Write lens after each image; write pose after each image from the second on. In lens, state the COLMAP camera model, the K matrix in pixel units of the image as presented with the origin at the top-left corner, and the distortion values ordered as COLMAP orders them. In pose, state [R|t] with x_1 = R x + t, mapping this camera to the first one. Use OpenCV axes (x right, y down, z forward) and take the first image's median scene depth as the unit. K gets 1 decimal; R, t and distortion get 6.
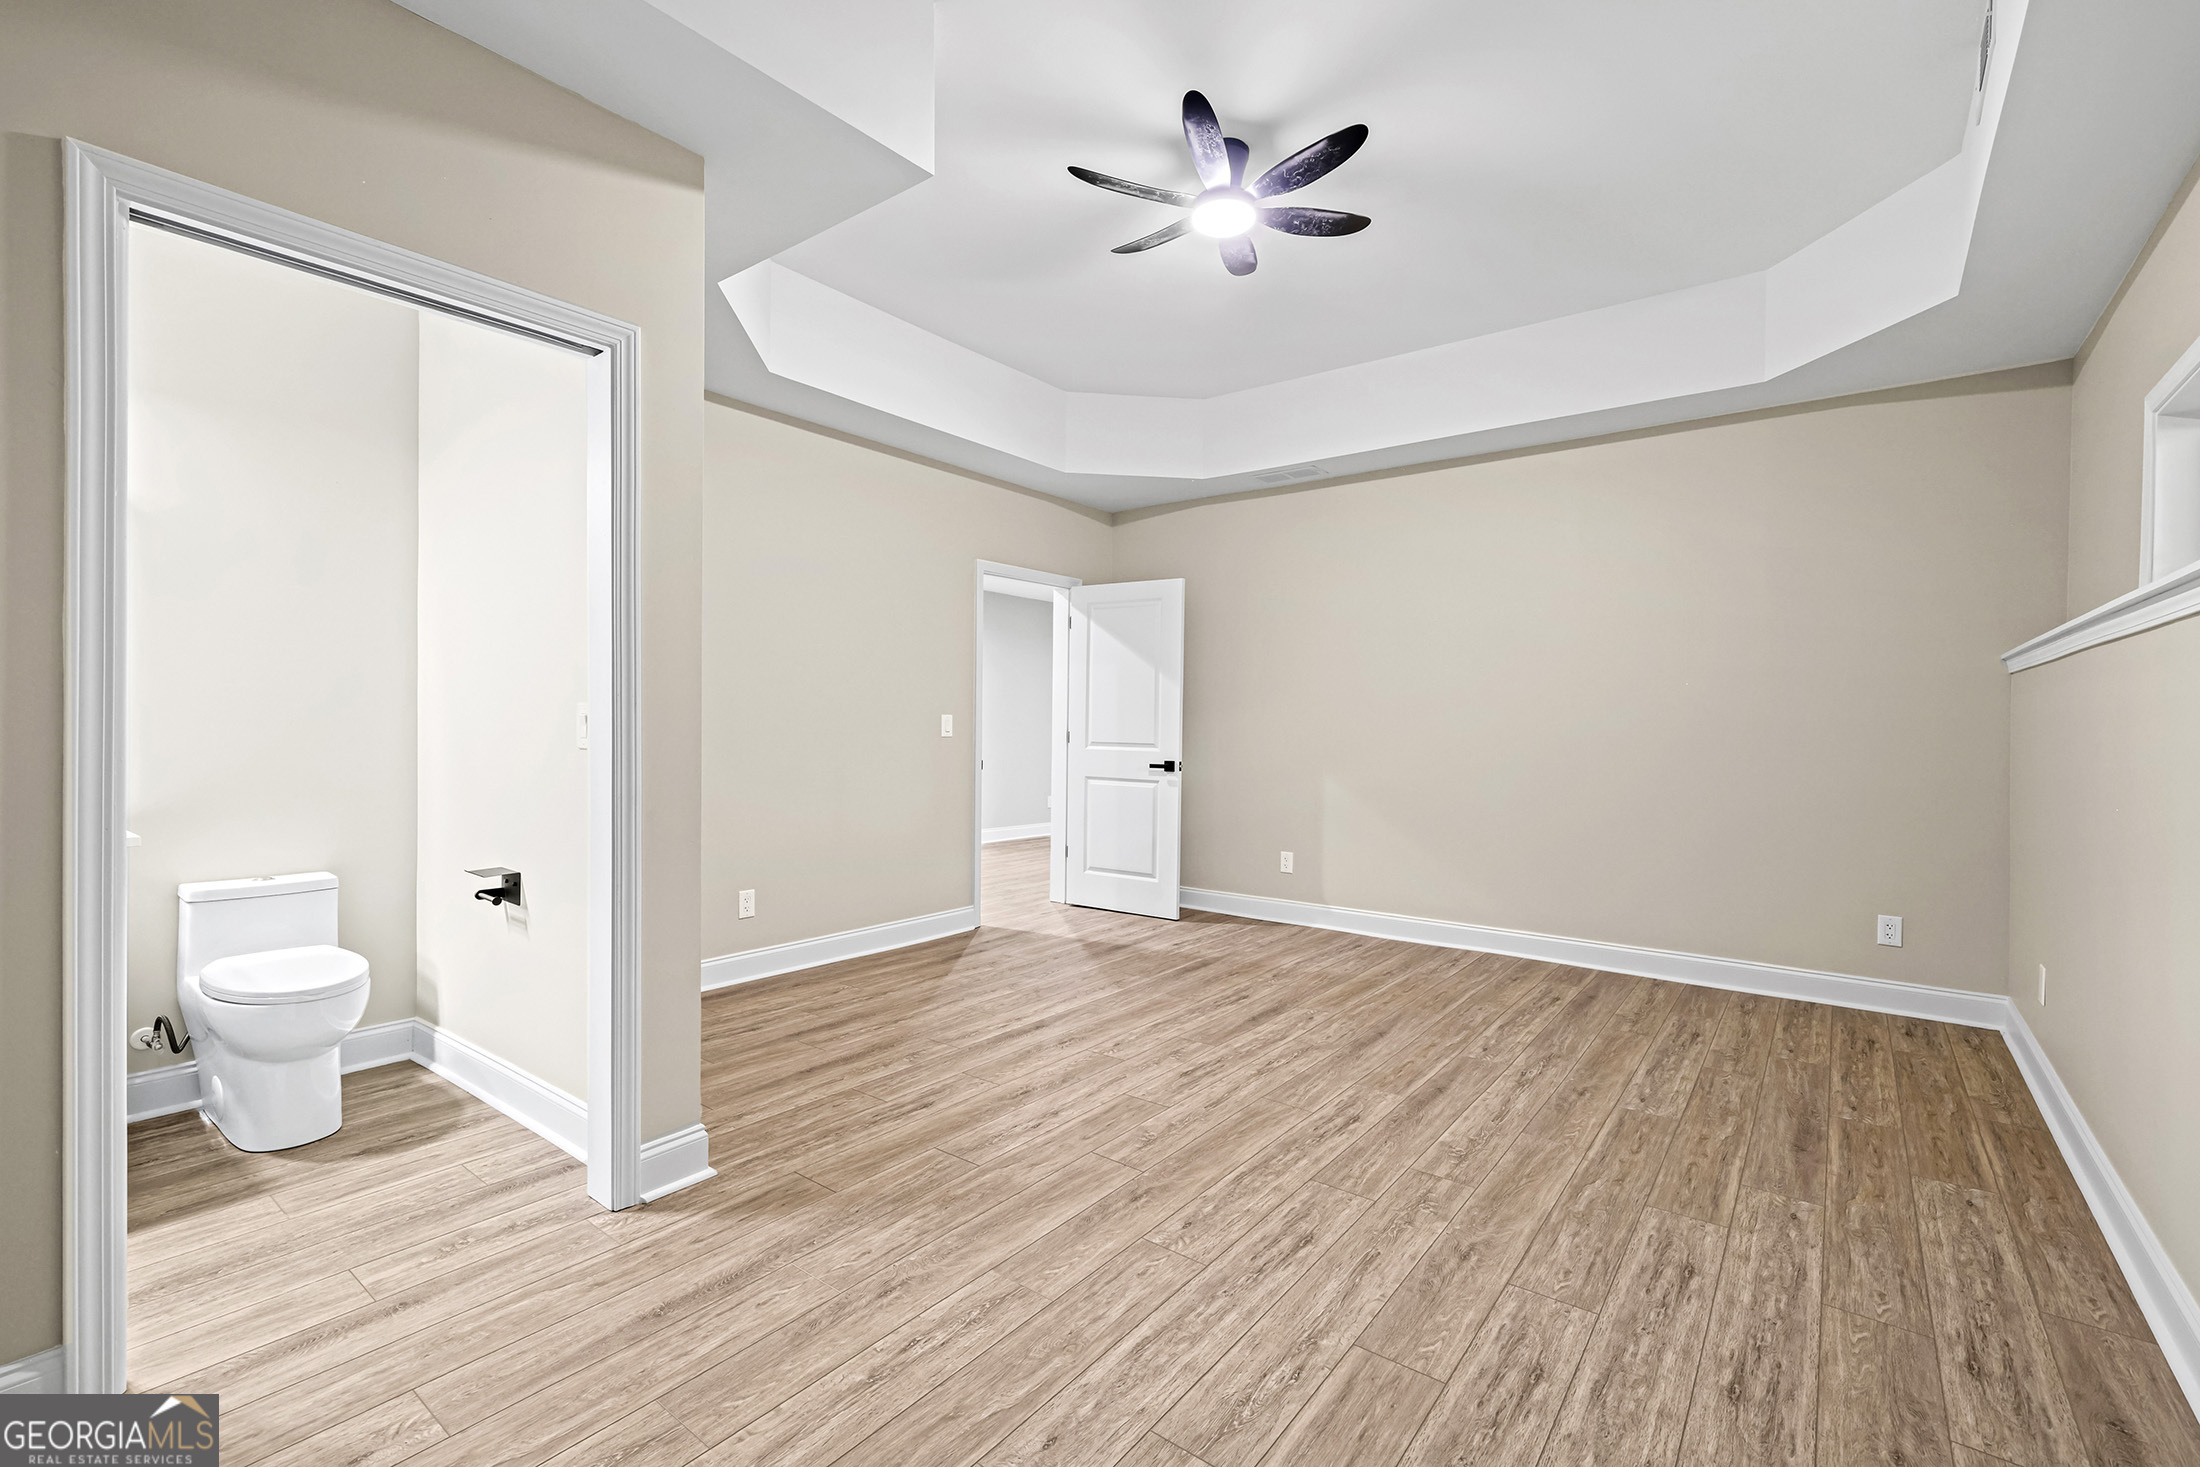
lens RADIAL K [[951.9, 0, 1102.4], [0, 951.9, 719.4], [0, 0, 1]] dist [-0.002999, -0.000309]
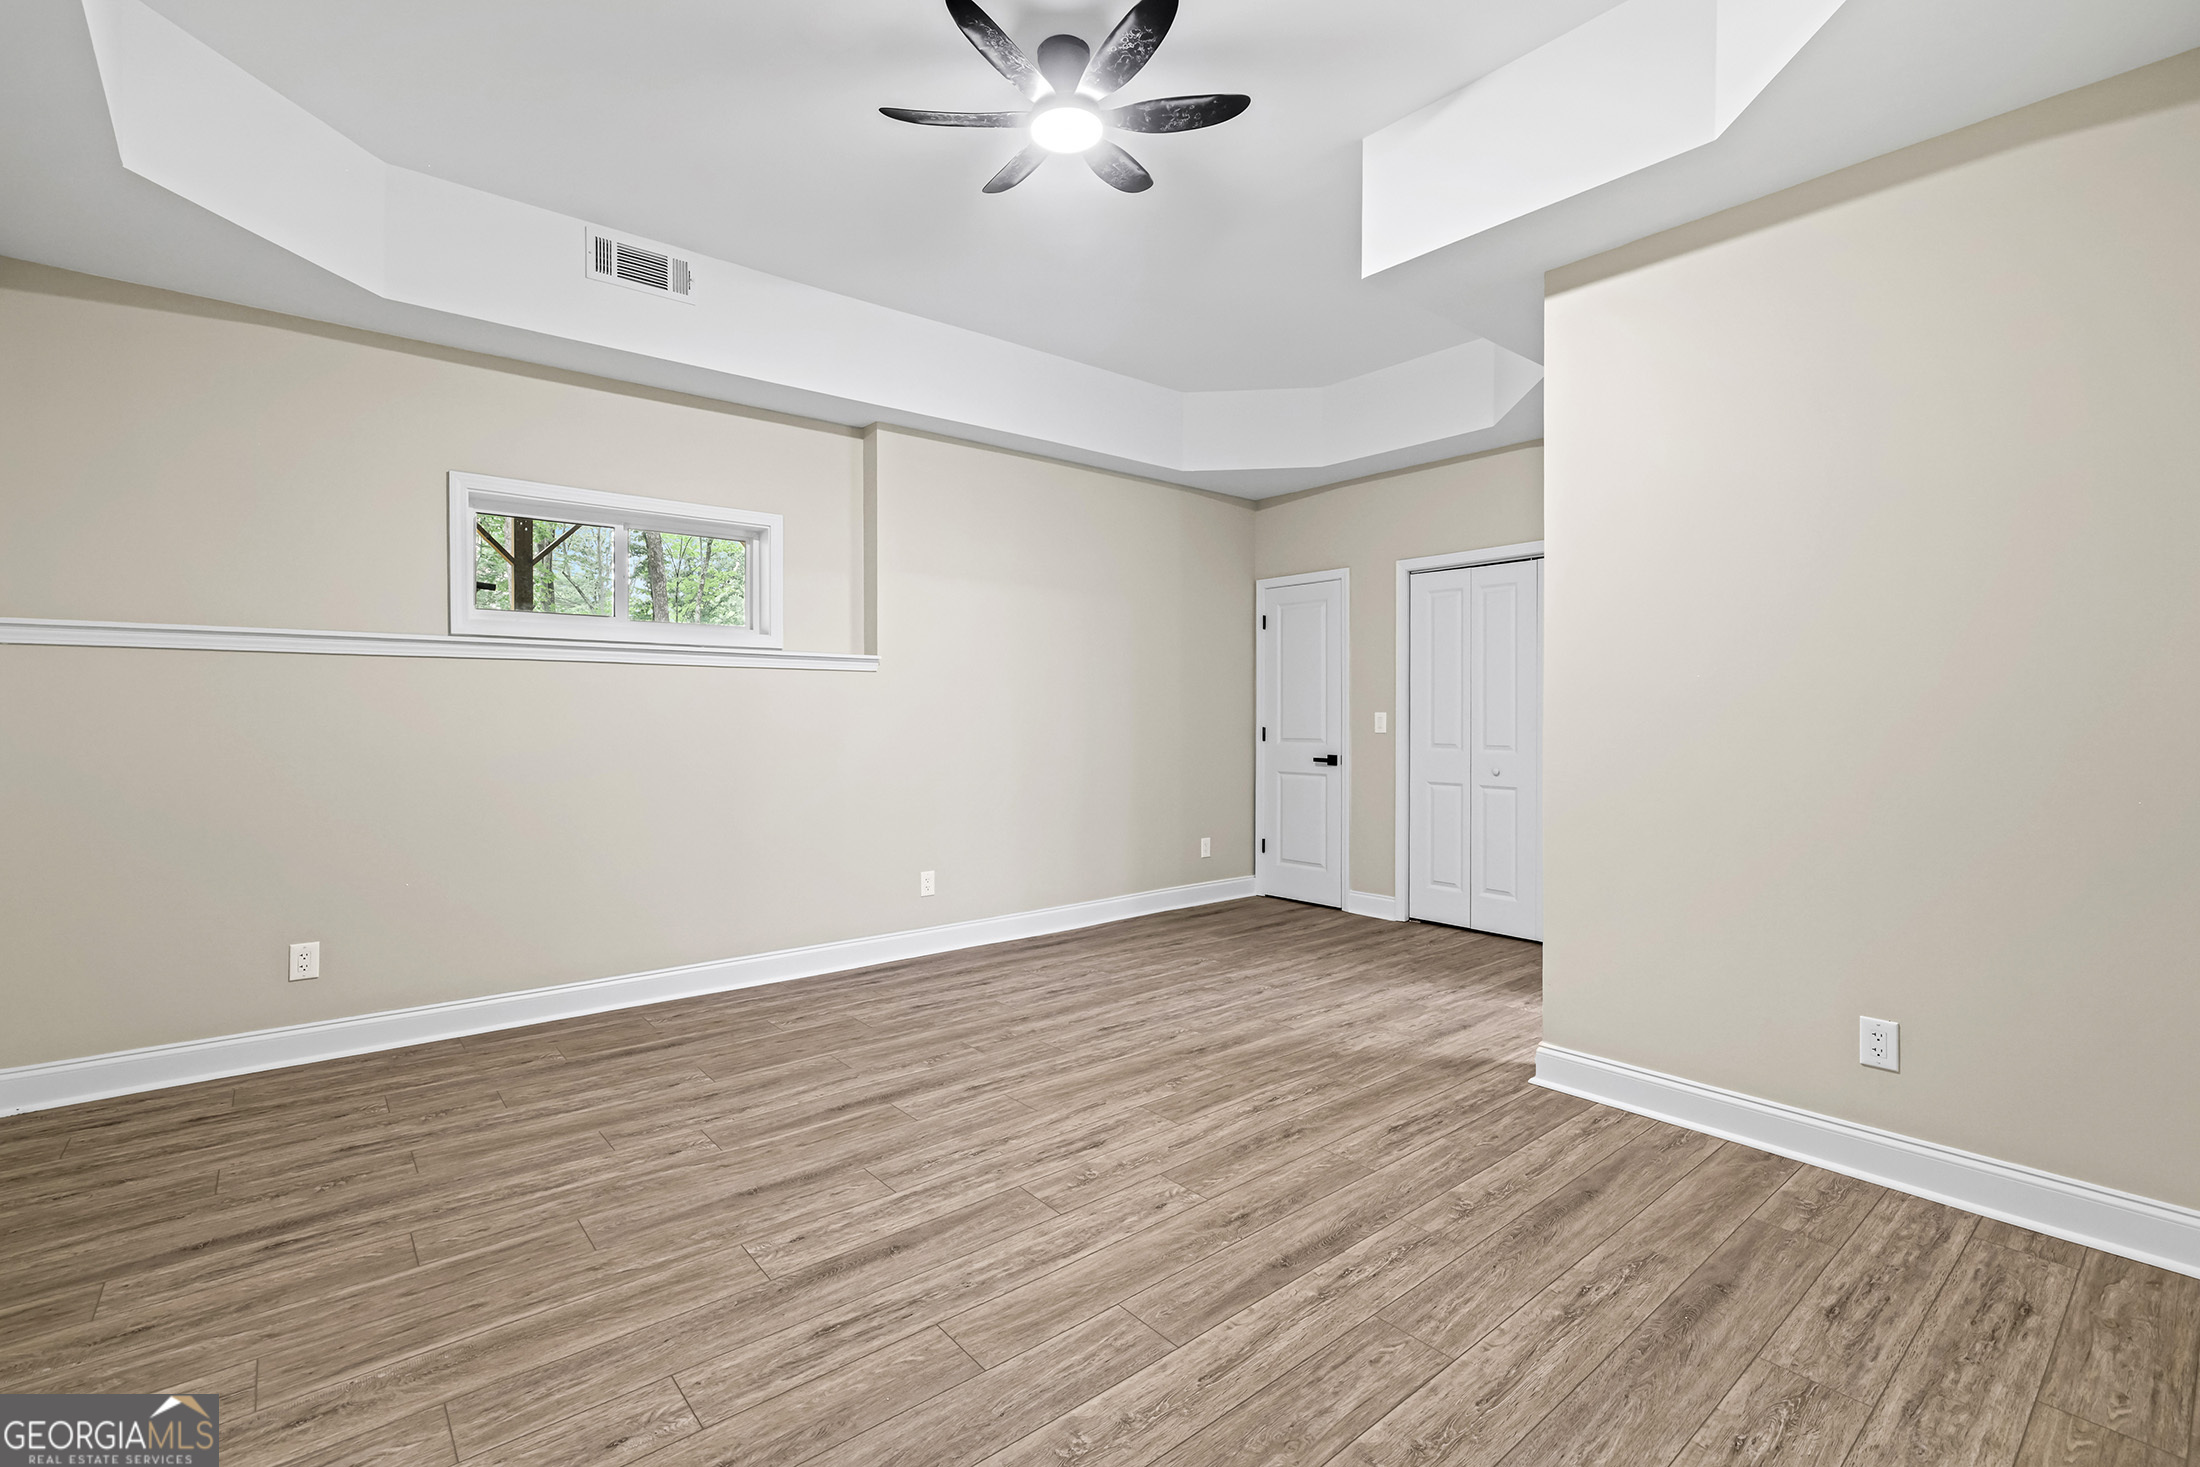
lens RADIAL K [[974.0, 0, 1098.9], [0, 974.0, 728.2], [0, 0, 1]] dist [0.000146, -0.000071]
pose [[-0.976512, -0.012624, 0.215092, -0.095669], [-0.010349, 0.999878, 0.011701, 0.000216], [-0.215214, 0.009200, -0.976524, 1.879723]]
